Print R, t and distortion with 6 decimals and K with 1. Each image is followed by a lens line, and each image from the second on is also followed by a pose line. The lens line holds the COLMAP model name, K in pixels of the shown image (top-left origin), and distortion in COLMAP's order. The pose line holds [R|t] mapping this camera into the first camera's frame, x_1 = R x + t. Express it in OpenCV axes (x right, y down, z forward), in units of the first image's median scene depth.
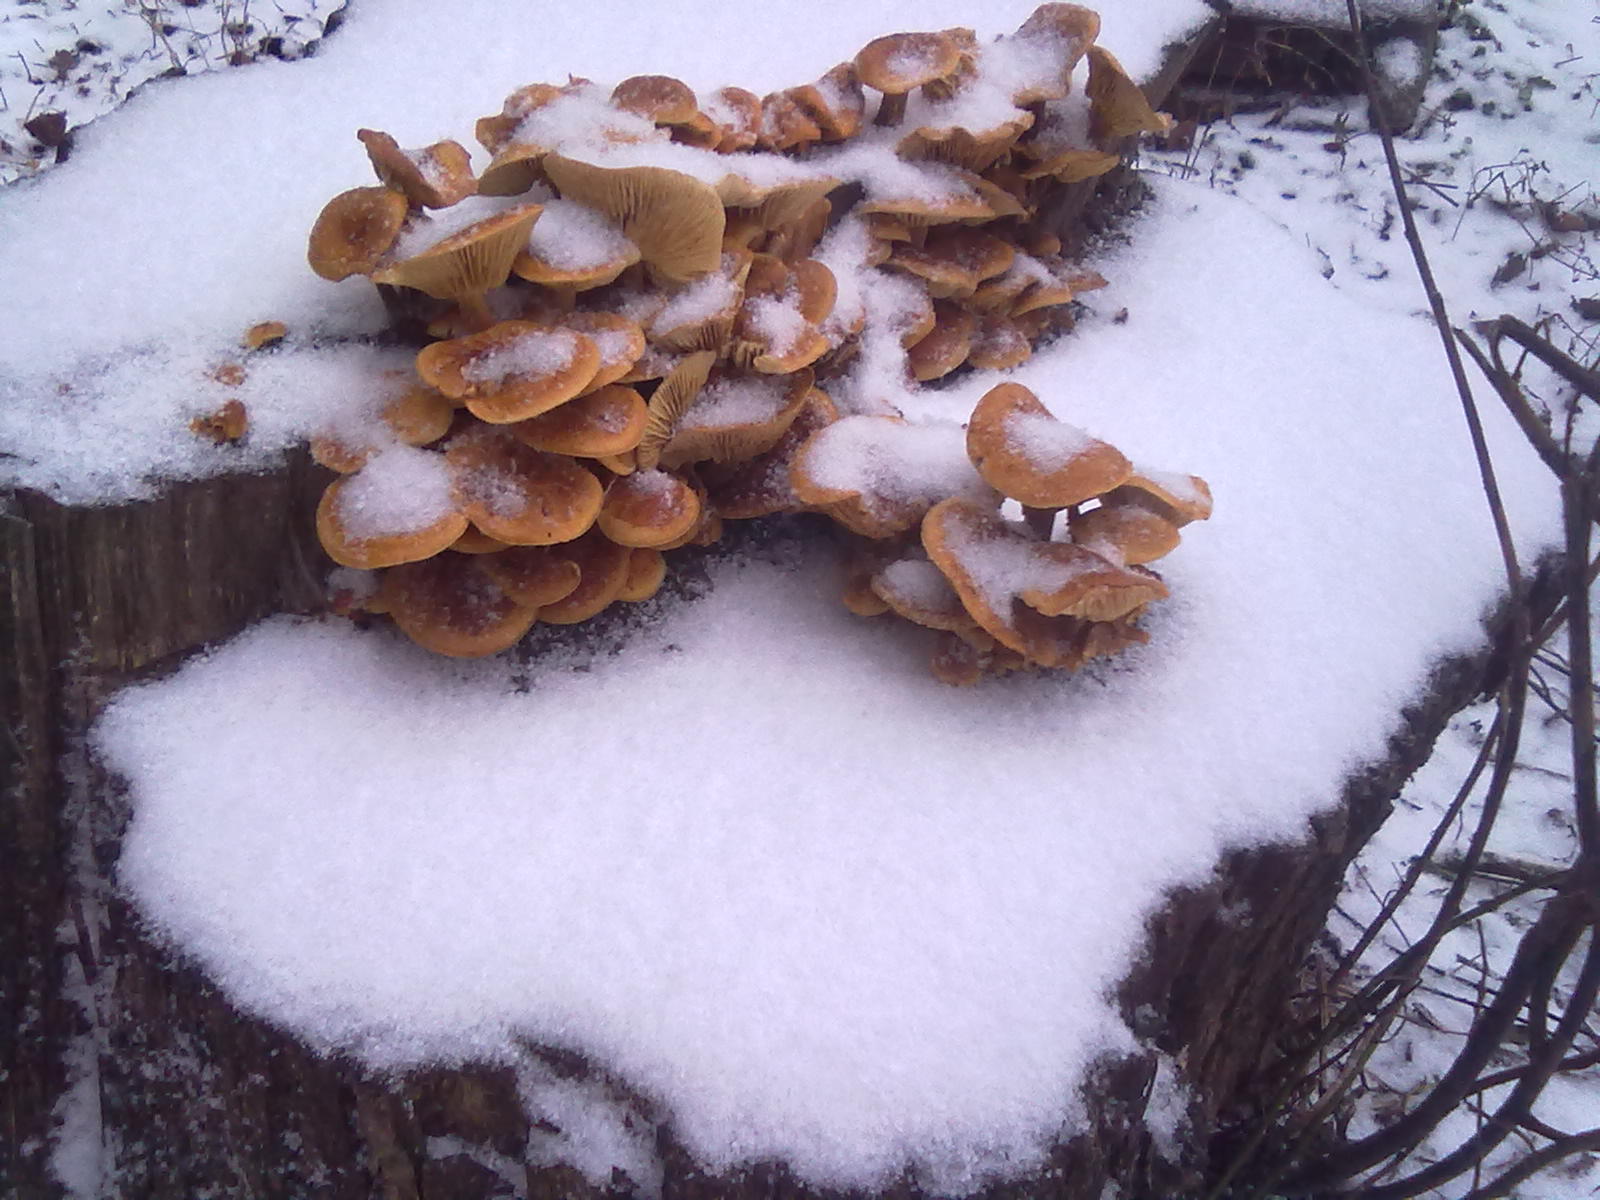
lens RADIAL K [[1718.1, 0, 800.0], [0, 1718.1, 600.0], [0, 0, 1]] dist [0.163995, -0.267553]
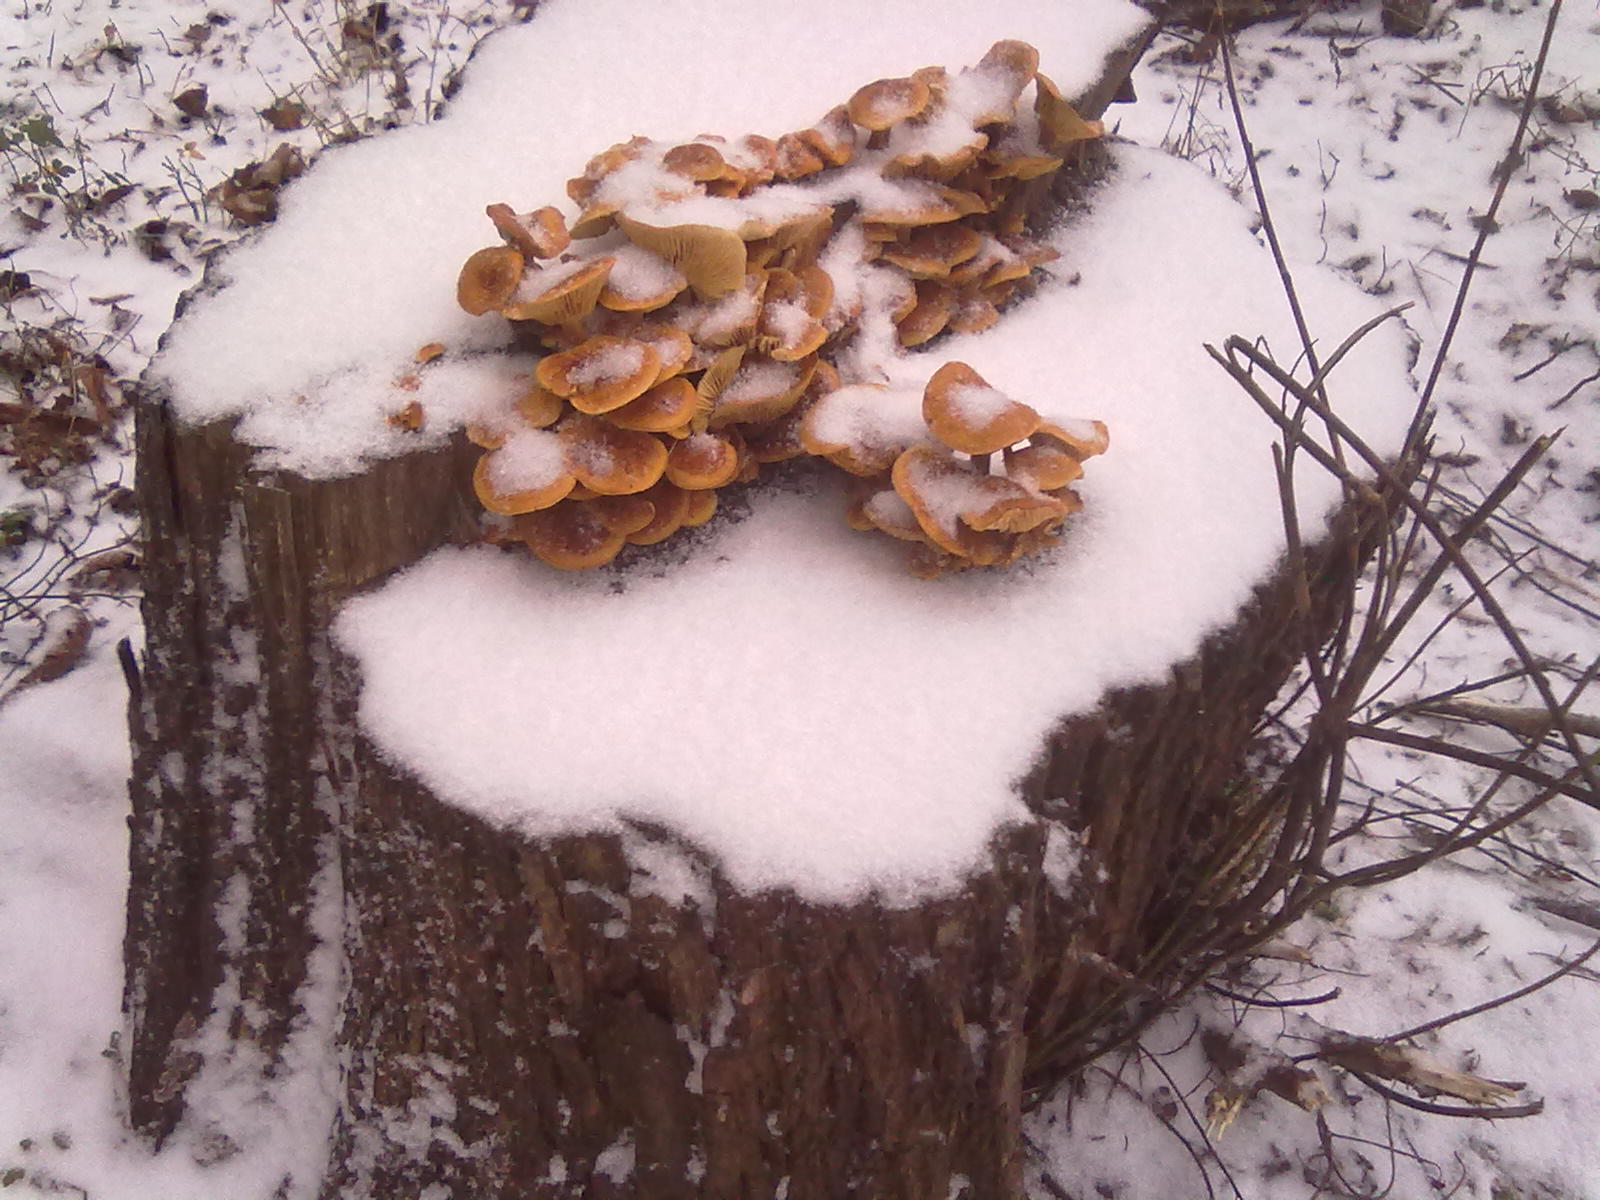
lens RADIAL K [[1829.0, 0, 800.0], [0, 1829.0, 600.0], [0, 0, 1]] dist [0.517508, -0.816857]
pose [[0.997010, -0.027538, -0.072196, 0.102095], [0.032862, 0.996745, 0.073622, -0.049341], [0.069934, -0.075774, 0.994670, -0.522352]]
